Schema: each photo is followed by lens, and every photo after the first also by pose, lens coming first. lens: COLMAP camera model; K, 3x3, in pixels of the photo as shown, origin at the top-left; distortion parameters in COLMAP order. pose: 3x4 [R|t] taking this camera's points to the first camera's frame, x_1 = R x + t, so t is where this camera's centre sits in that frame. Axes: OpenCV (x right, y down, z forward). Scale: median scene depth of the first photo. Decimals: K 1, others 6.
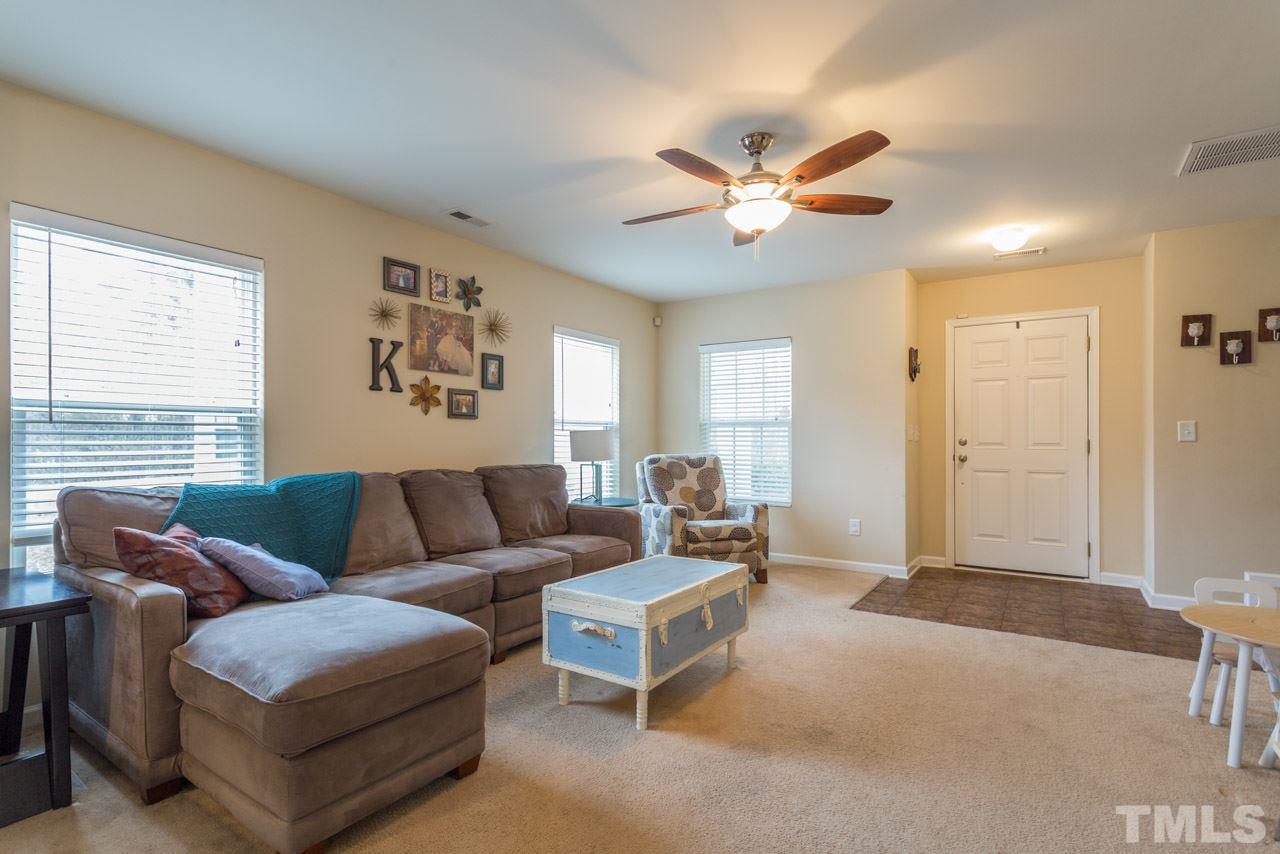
lens RADIAL K [[609.5, 0, 640.0], [0, 609.5, 427.0], [0, 0, 1]] dist [0.000041, 0.000019]
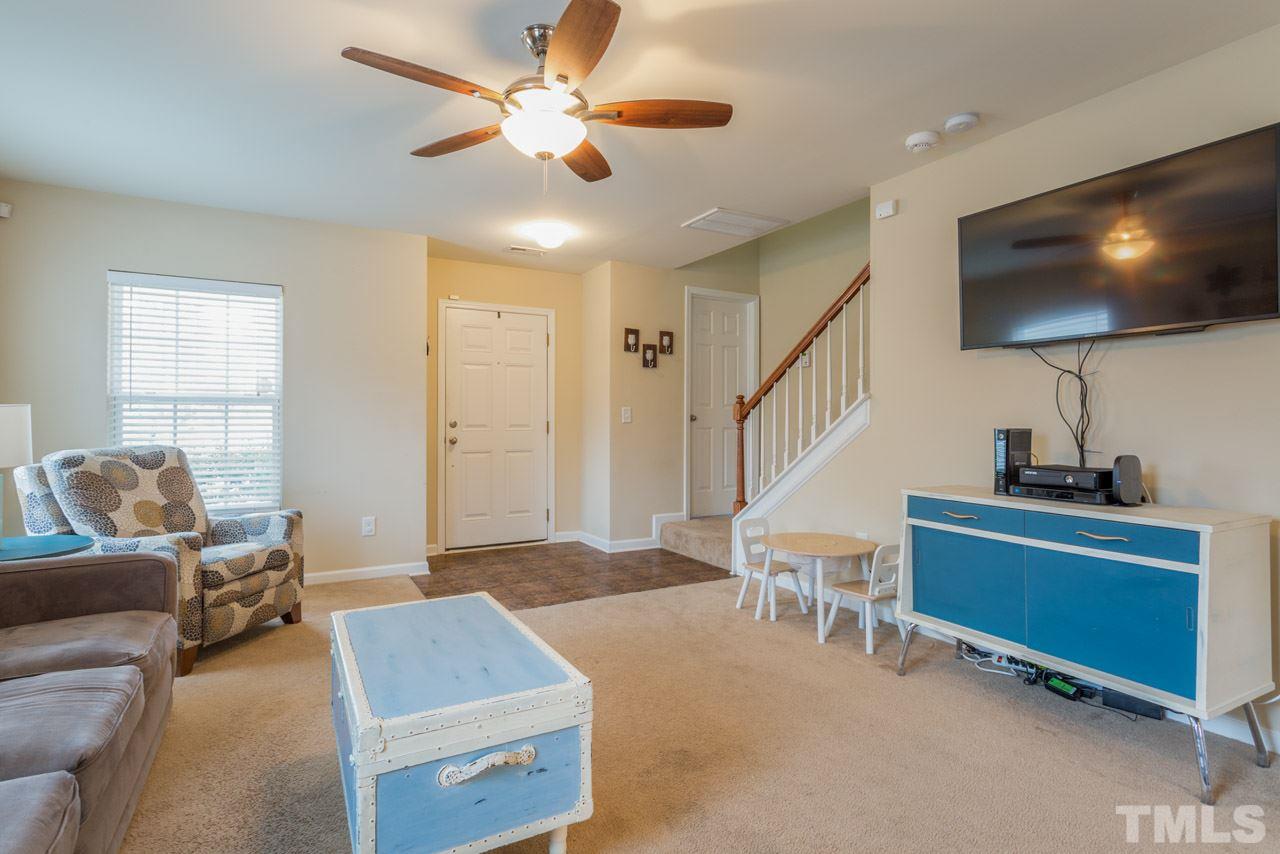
lens RADIAL K [[626.8, 0, 614.5], [0, 626.8, 409.0], [0, 0, 1]] dist [0.000759, 0.000041]
pose [[0.480544, 0.014623, 0.876849, -0.261807], [-0.017416, 0.999823, -0.007129, 0.002887], [-0.876798, -0.011845, 0.480714, 0.306015]]
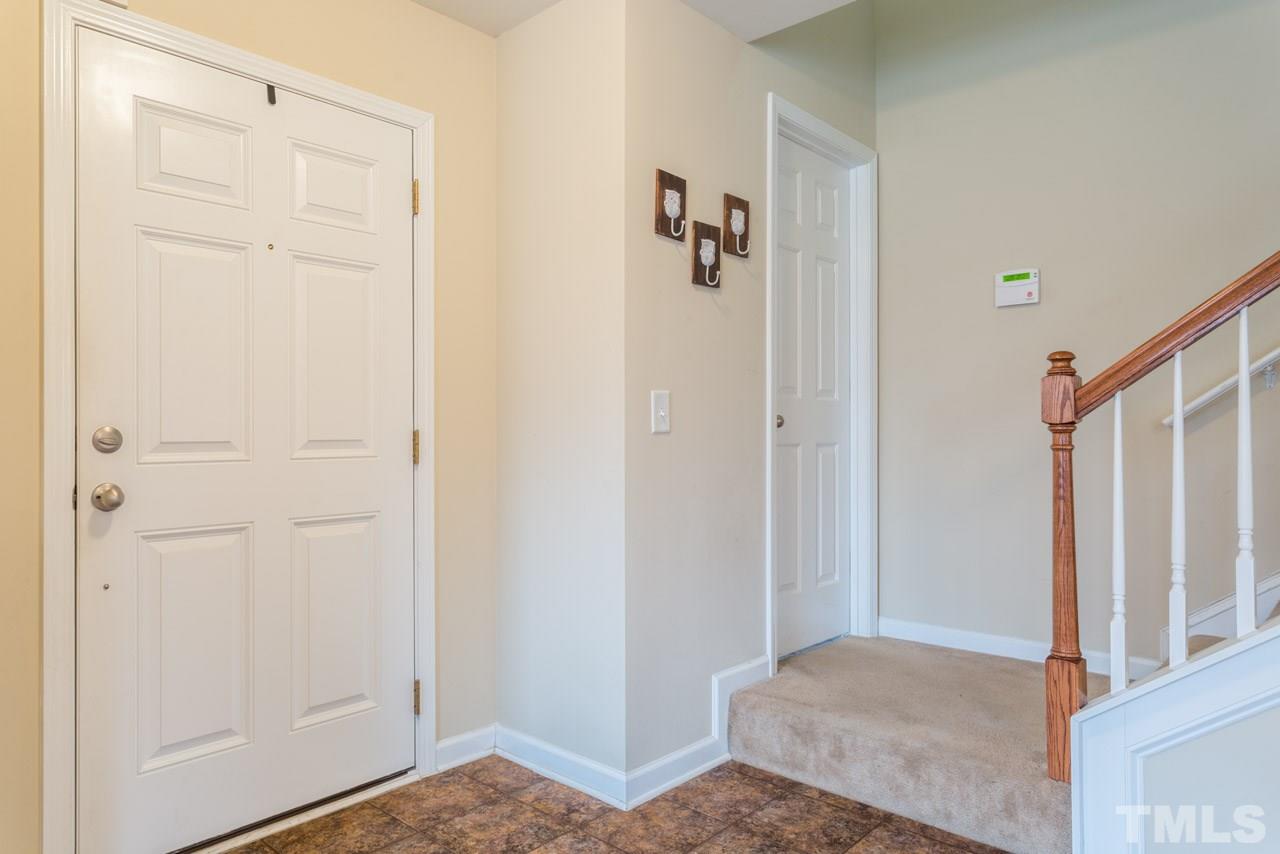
lens RADIAL K [[834.2, 0, 640.0], [0, 834.2, 427.0], [0, 0, 1]] dist [0.001727, 0.000775]
pose [[0.170763, 0.002324, 0.985309, 0.207599], [-0.016364, 0.999866, 0.000477, 0.015518], [-0.985176, -0.016205, 0.170778, 0.755357]]
